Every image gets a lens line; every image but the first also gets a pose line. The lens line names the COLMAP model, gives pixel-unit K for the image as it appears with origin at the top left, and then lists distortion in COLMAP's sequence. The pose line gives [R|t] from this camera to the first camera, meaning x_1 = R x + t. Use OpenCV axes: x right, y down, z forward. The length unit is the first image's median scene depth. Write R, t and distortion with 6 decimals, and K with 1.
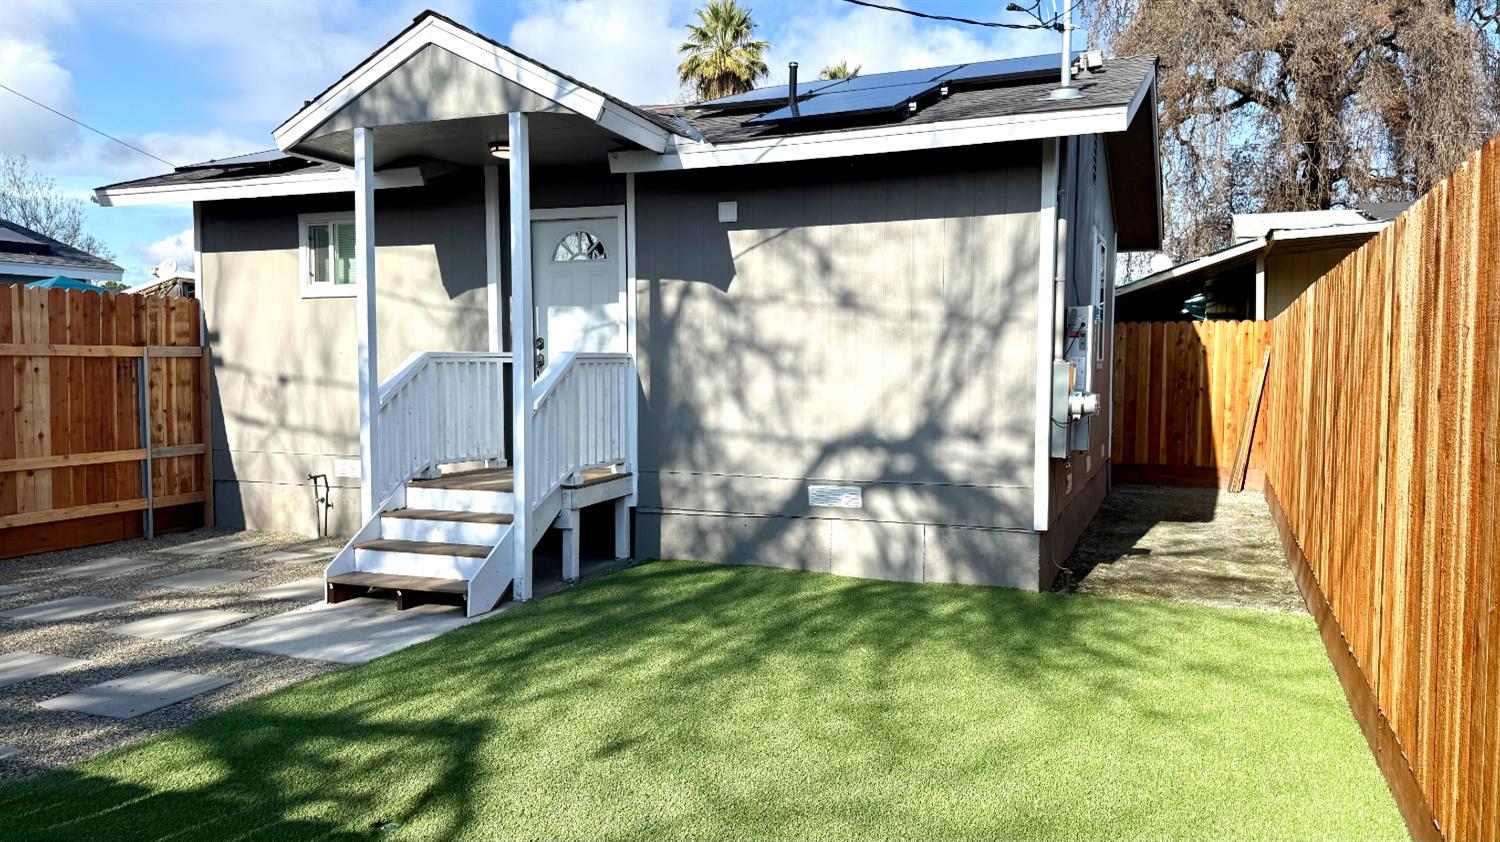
lens RADIAL K [[1058.4, 0, 764.1], [0, 1058.4, 427.7], [0, 0, 1]] dist [0.065642, -0.071840]
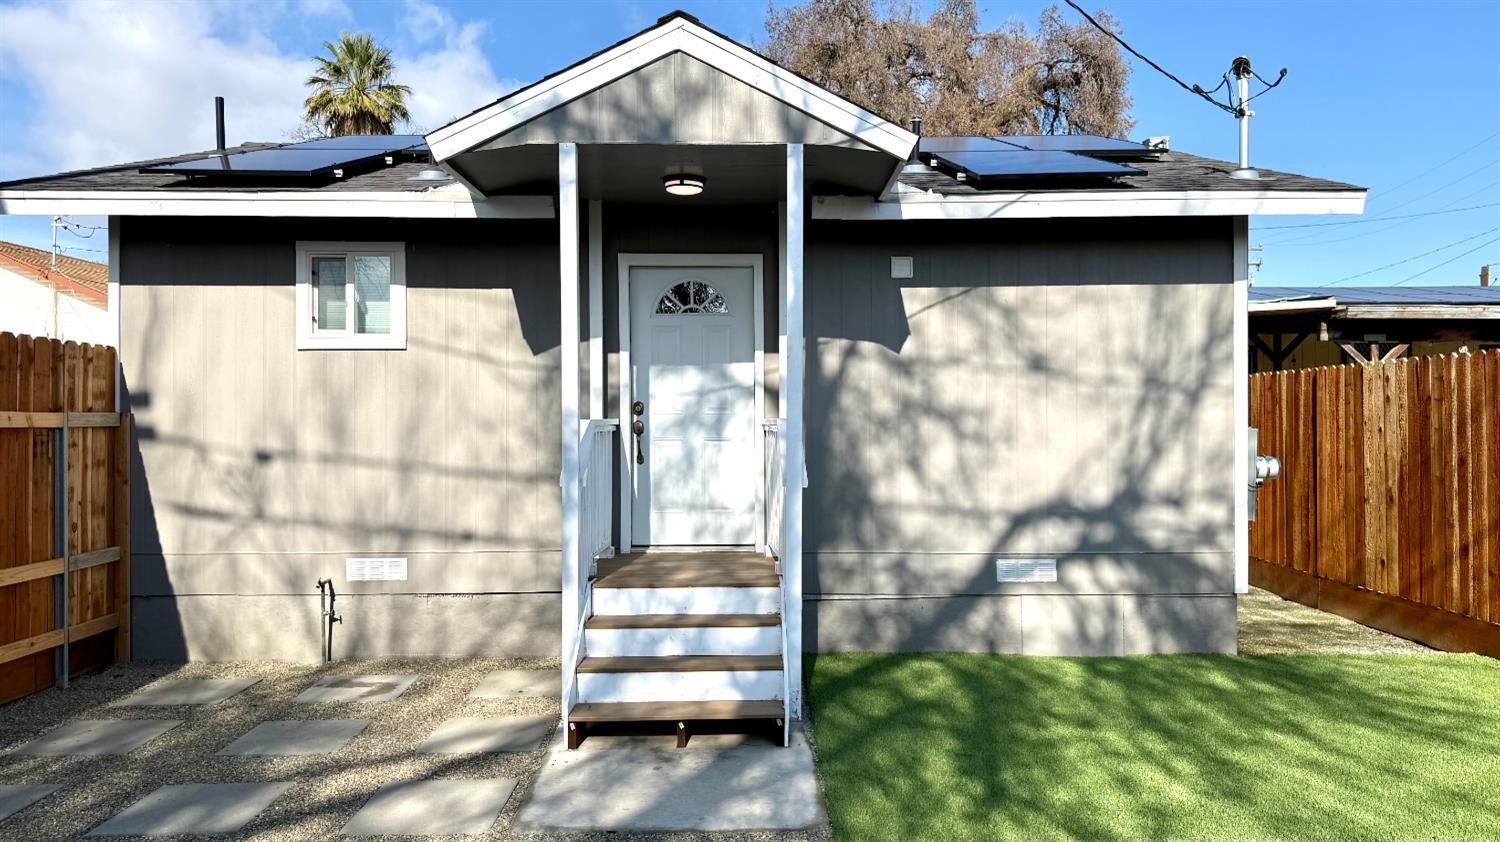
lens RADIAL K [[1058.4, 0, 754.0], [0, 1058.4, 414.6], [0, 0, 1]] dist [0.065642, -0.071840]
pose [[0.924045, -0.002116, 0.382277, -0.521809], [0.028350, 0.997610, -0.063005, -0.020854], [-0.381230, 0.069057, 0.921897, 0.209667]]
